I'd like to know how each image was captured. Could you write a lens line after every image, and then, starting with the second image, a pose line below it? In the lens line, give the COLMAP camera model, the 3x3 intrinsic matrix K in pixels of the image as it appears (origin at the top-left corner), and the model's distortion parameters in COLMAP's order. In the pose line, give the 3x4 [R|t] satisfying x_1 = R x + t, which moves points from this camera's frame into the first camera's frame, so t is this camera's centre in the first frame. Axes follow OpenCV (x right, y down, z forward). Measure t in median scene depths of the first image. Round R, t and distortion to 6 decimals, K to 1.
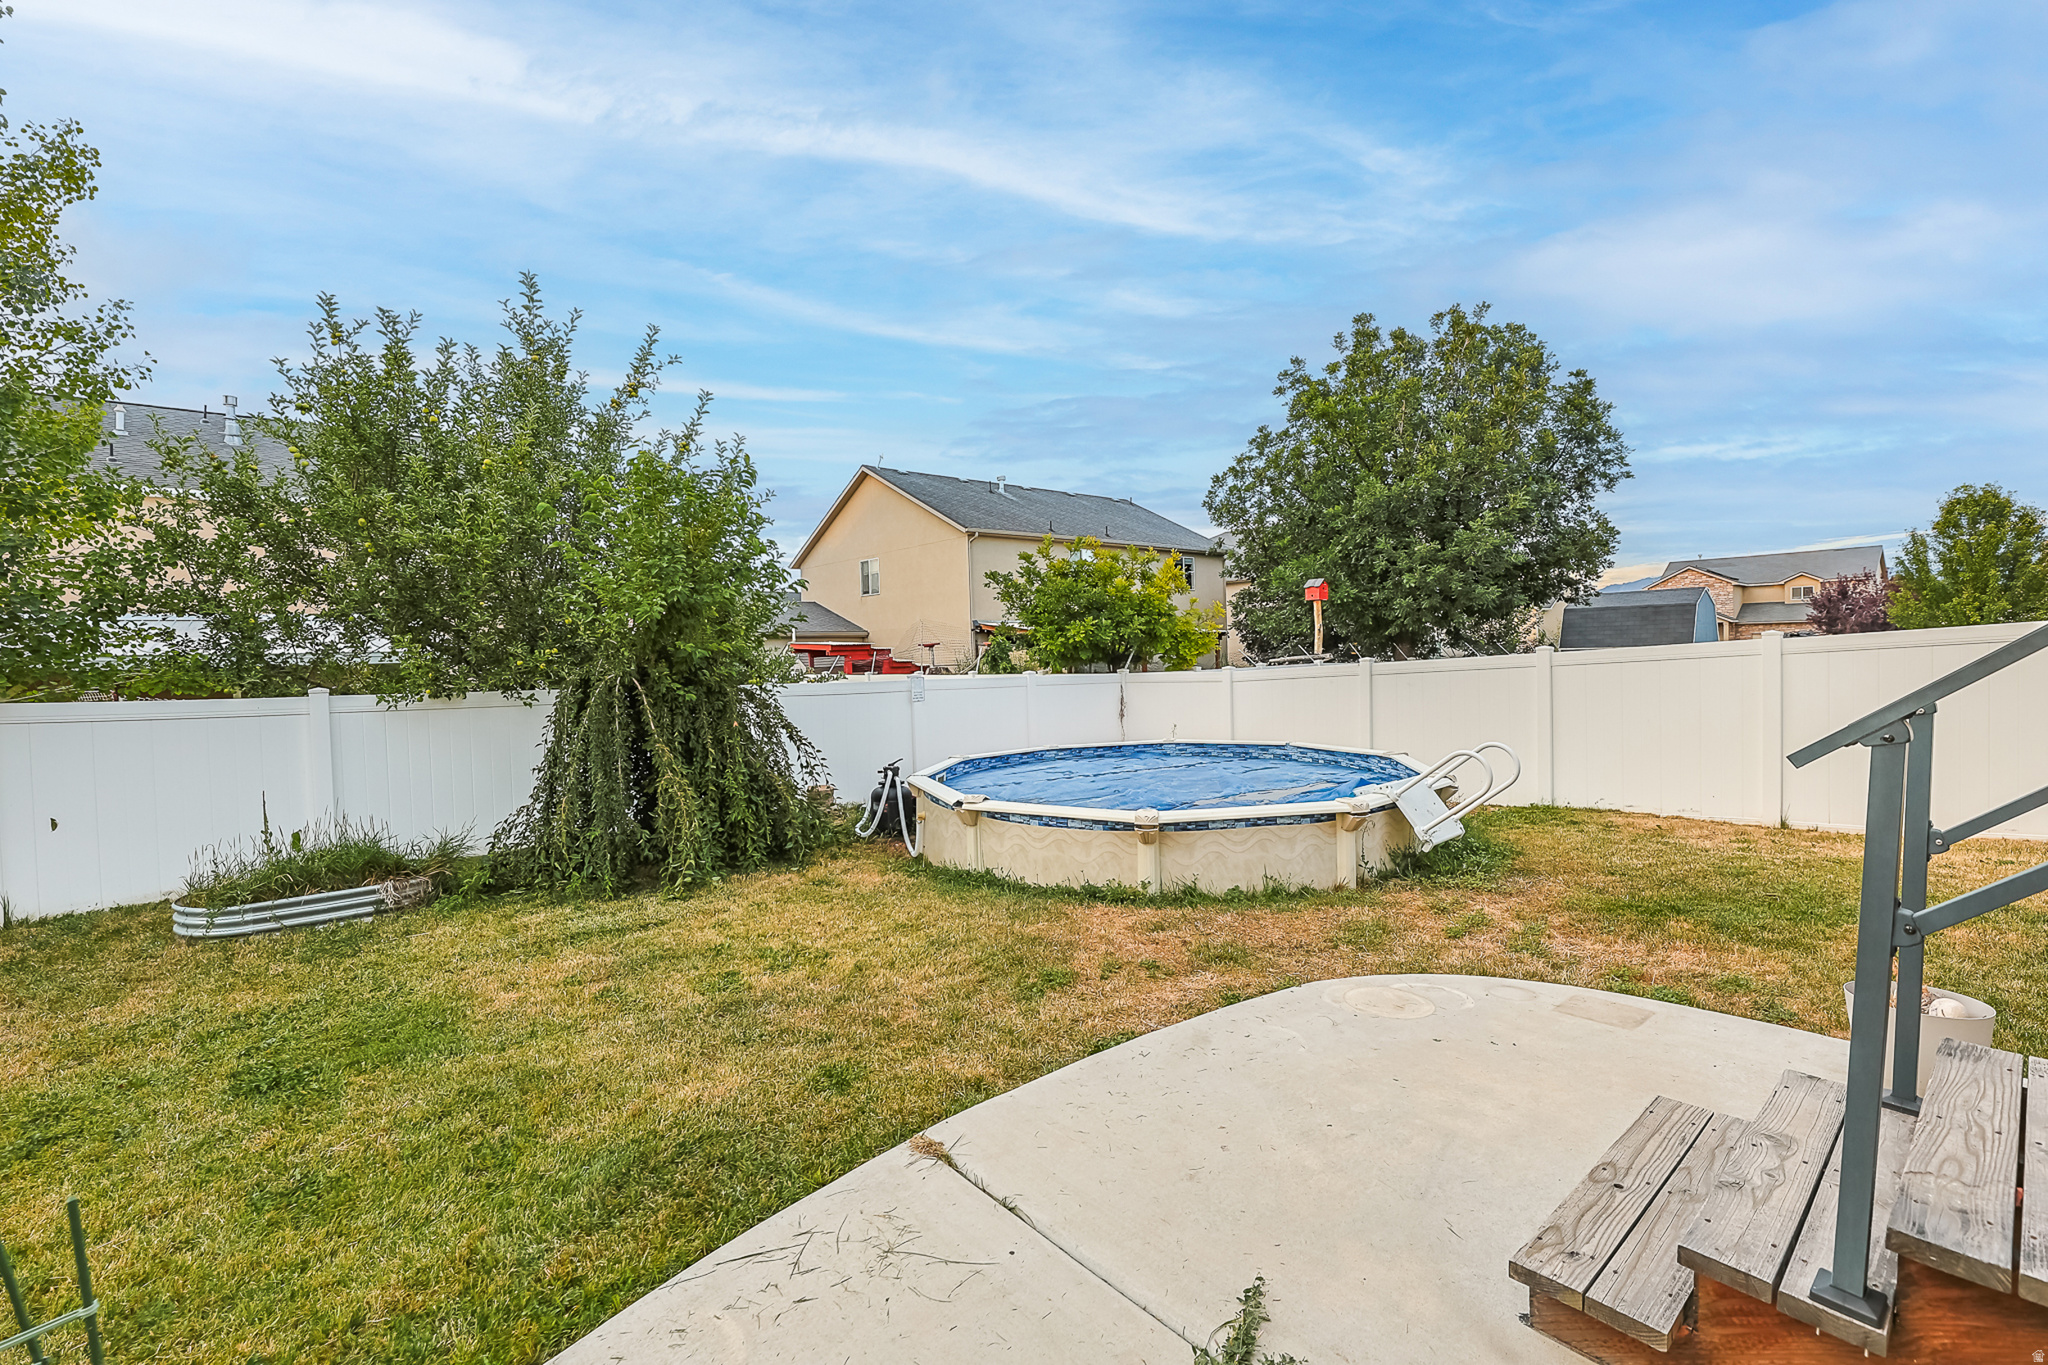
lens RADIAL K [[866.8, 0, 1025.6], [0, 866.8, 678.4], [0, 0, 1]] dist [0.001993, -0.004923]
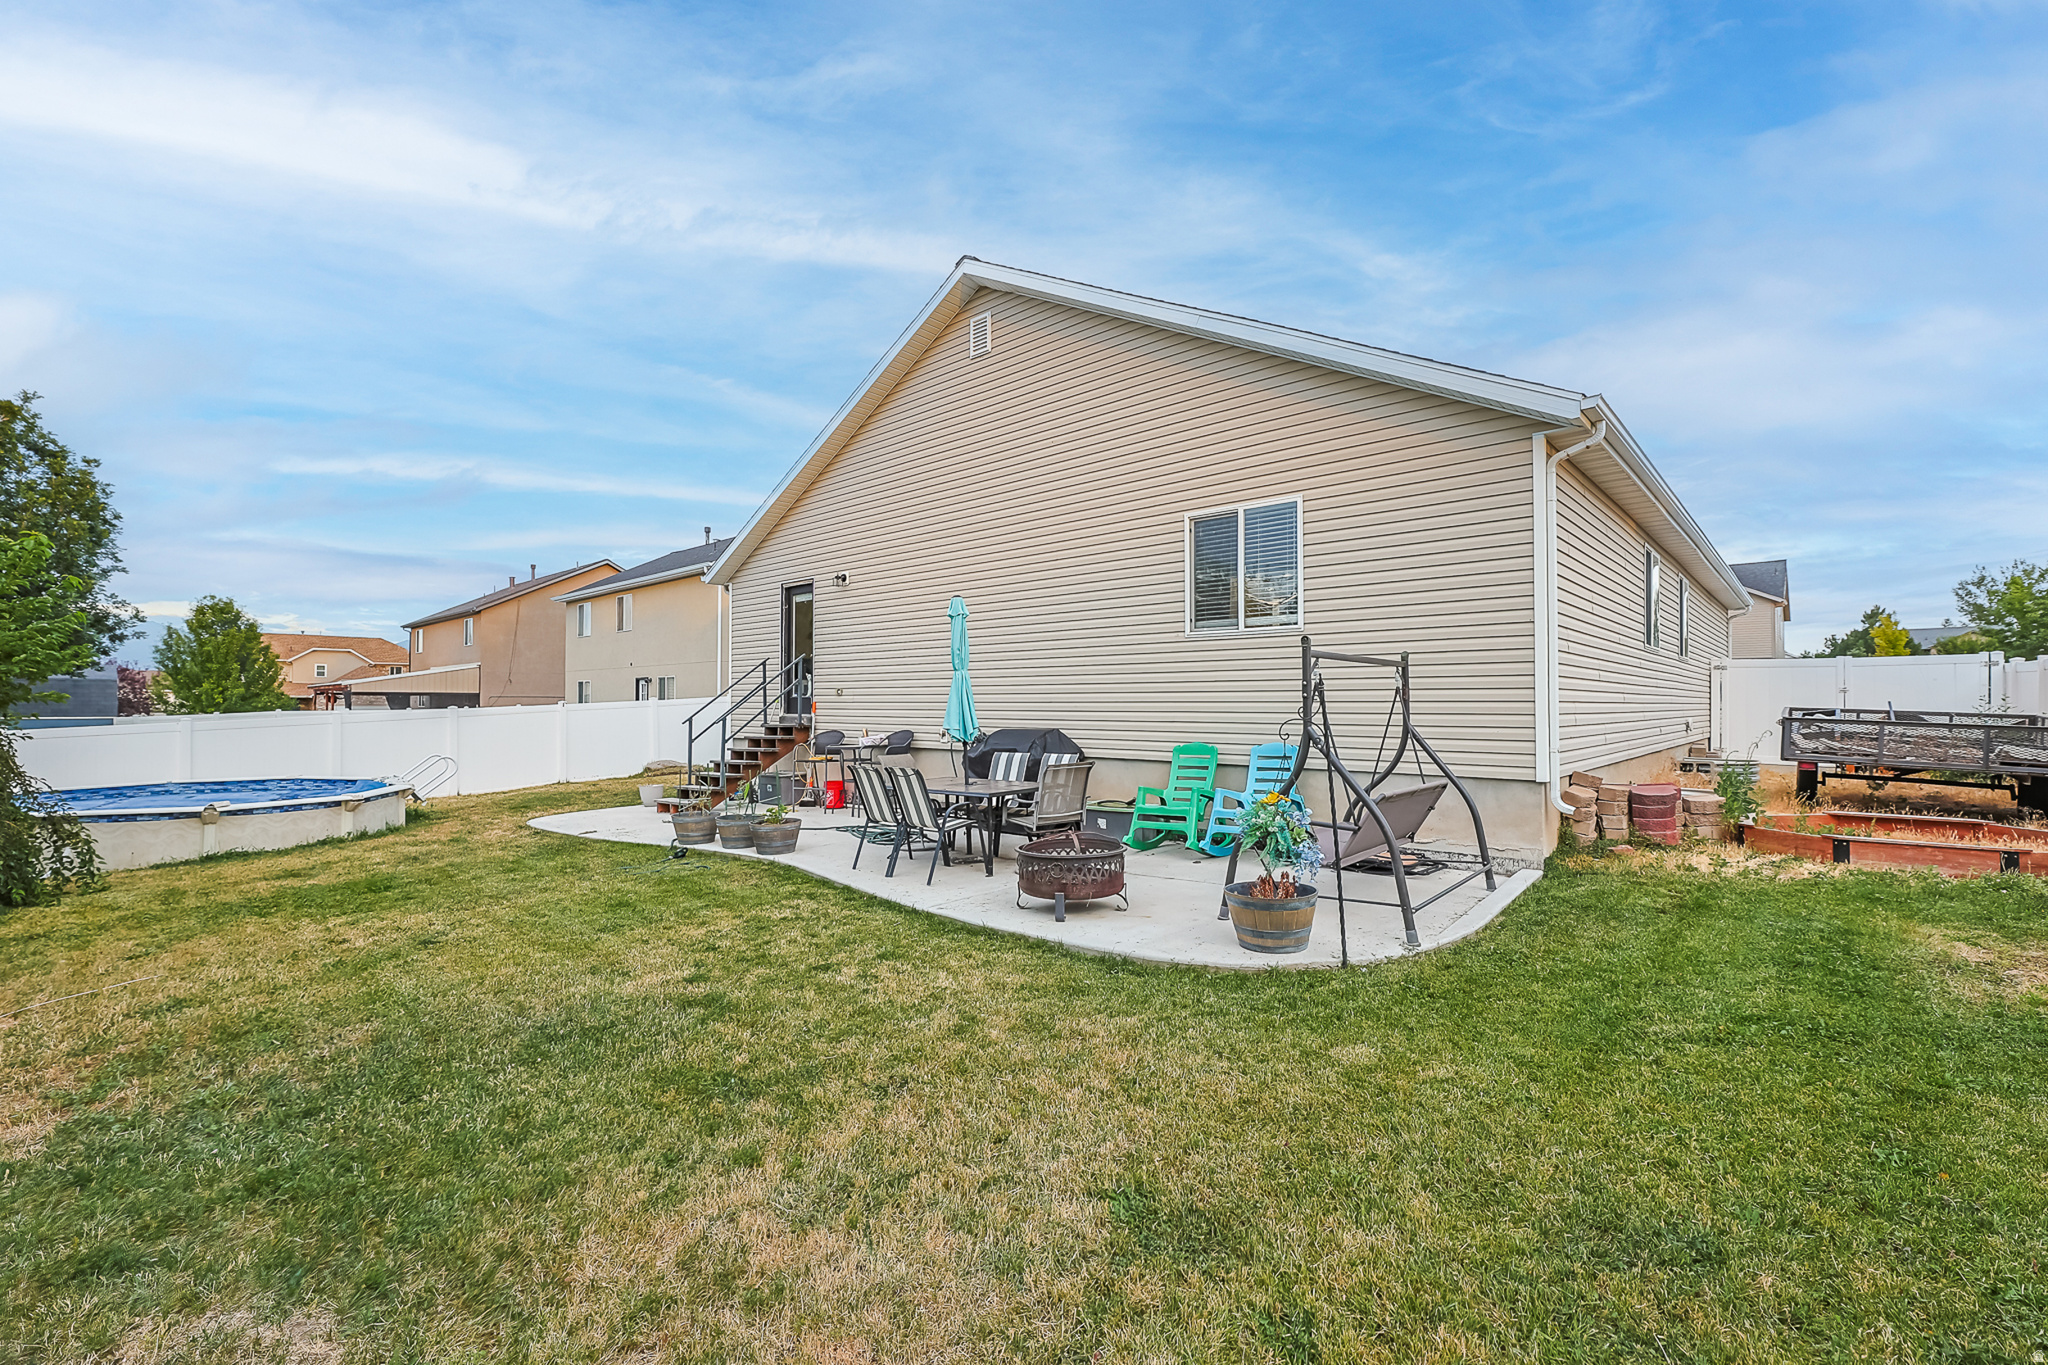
lens RADIAL K [[866.8, 0, 1018.0], [0, 866.8, 701.8], [0, 0, 1]] dist [0.001993, -0.004923]
pose [[-0.106550, 0.033831, 0.993732, -1.581537], [0.031515, 0.999034, -0.030632, 0.047536], [-0.993808, 0.028054, -0.107513, -0.207400]]
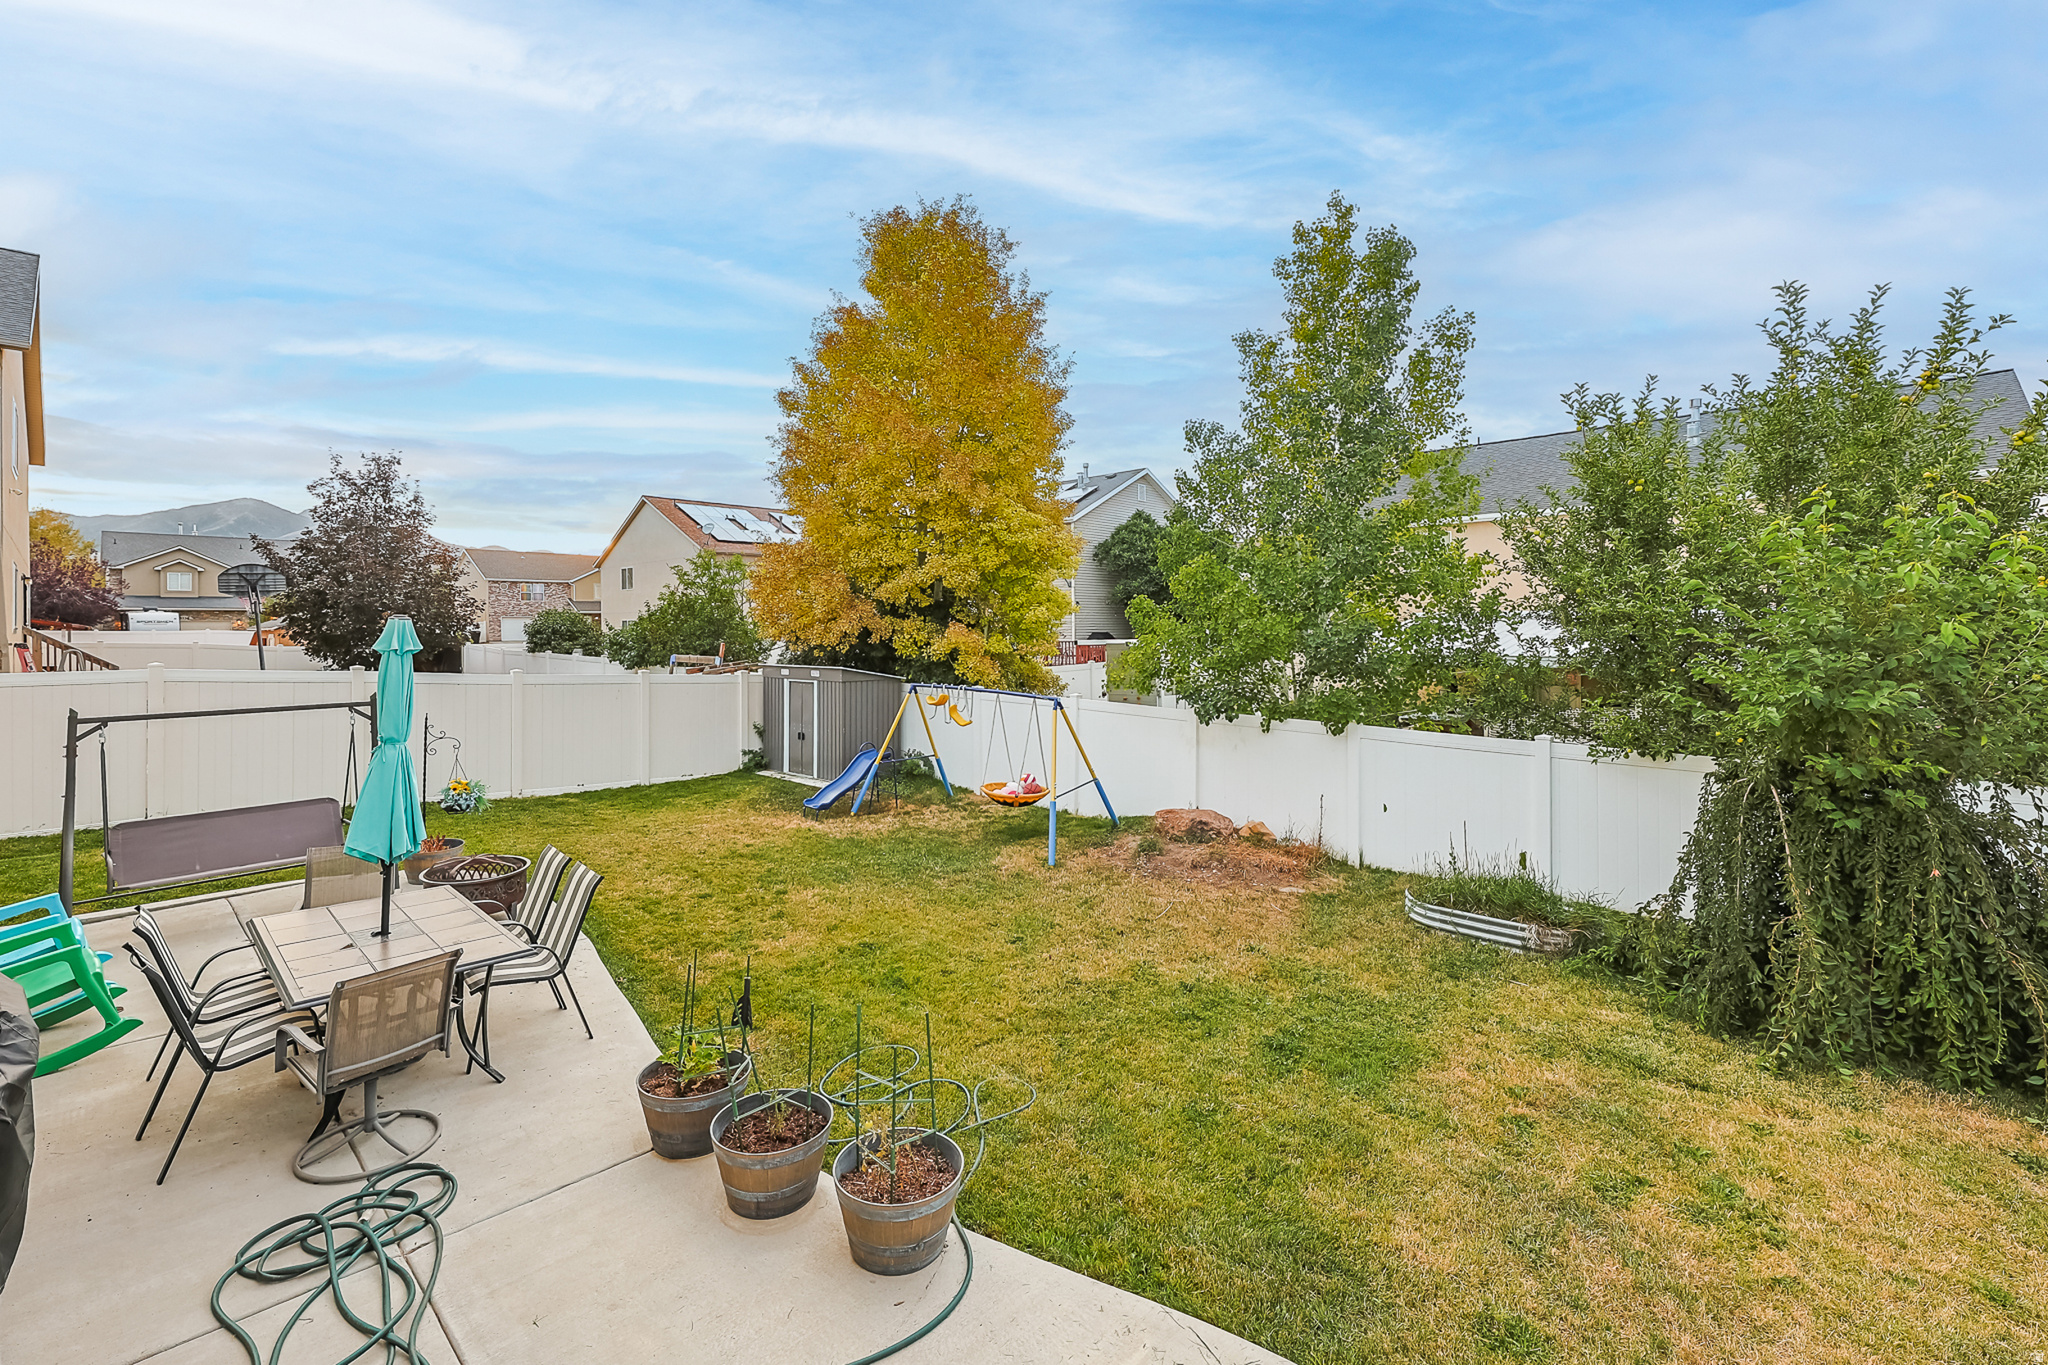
lens RADIAL K [[873.5, 0, 1021.9], [0, 873.5, 607.5], [0, 0, 1]] dist [0.021659, -0.001611]
pose [[0.120008, -0.001187, -0.992772, 0.332683], [-0.023819, 0.999708, -0.004074, -0.157687], [0.992487, 0.024136, 0.119945, 0.153767]]
